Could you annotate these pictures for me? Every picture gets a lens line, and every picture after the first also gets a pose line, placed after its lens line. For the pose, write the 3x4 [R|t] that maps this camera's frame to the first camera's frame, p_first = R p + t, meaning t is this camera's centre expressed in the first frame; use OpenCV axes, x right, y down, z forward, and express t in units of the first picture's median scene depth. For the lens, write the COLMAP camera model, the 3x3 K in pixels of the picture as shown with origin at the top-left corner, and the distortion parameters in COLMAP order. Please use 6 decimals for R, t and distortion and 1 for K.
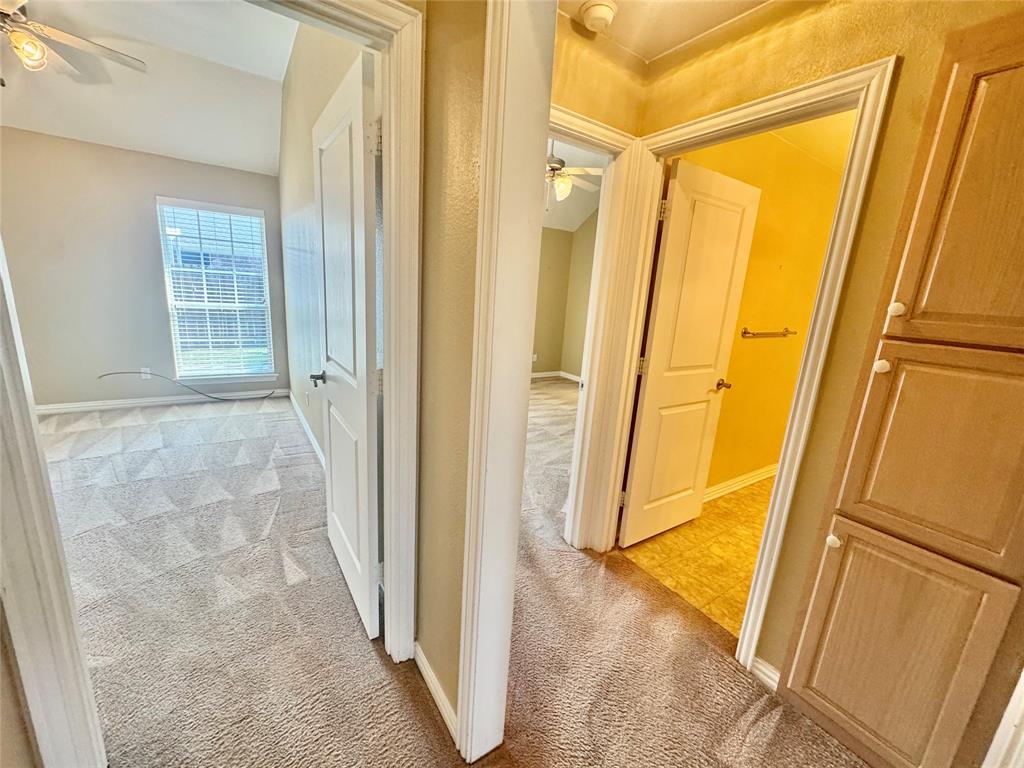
lens RADIAL K [[409.3, 0, 507.1], [0, 409.3, 384.6], [0, 0, 1]] dist [-0.003048, 0.000940]
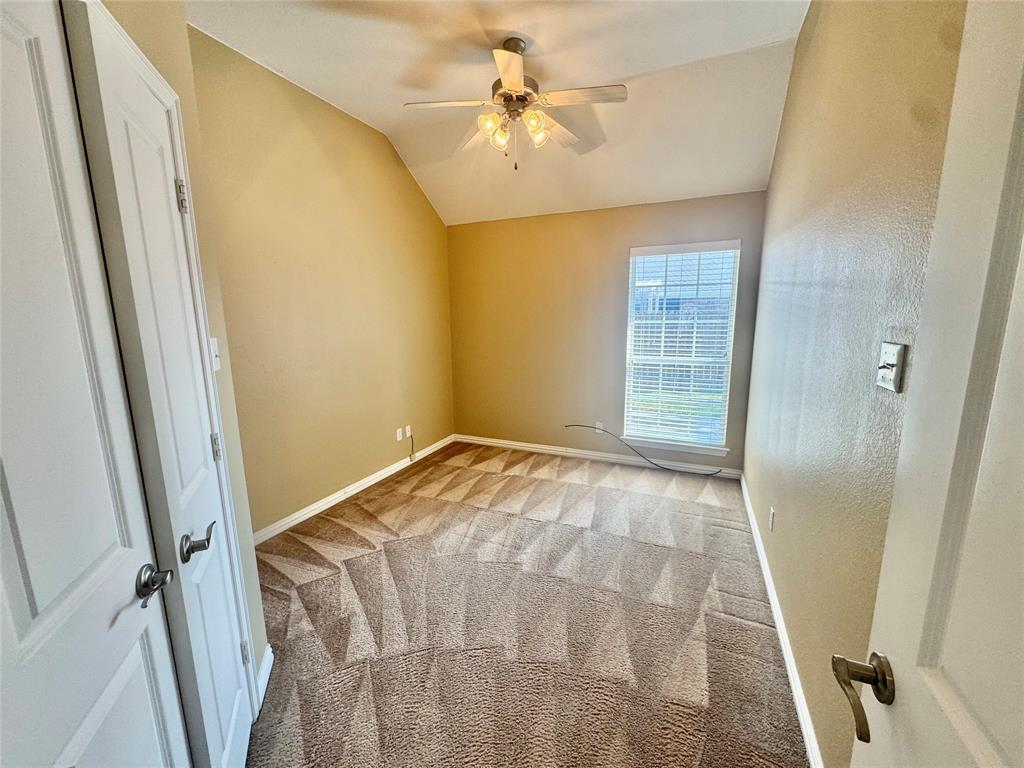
lens RADIAL K [[409.3, 0, 521.9], [0, 409.3, 386.3], [0, 0, 1]] dist [-0.003048, 0.000940]
pose [[0.554019, 0.076398, -0.828991, -0.195055], [-0.143170, 0.989688, -0.004474, -0.106287], [0.820101, 0.121166, 0.559244, 0.312656]]
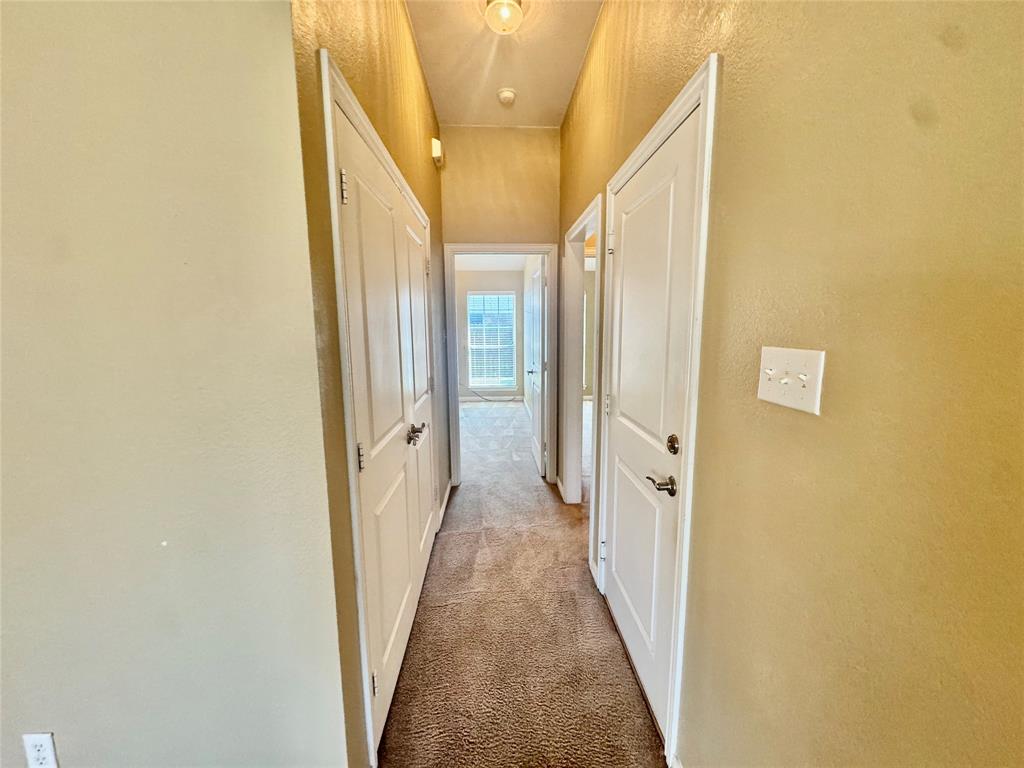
lens RADIAL K [[409.3, 0, 513.8], [0, 409.3, 384.1], [0, 0, 1]] dist [-0.003048, 0.000940]
pose [[0.860862, 0.001475, -0.508837, 0.327039], [-0.050899, 0.995230, -0.083228, 0.129408], [0.506287, 0.097547, 0.856830, -0.521918]]
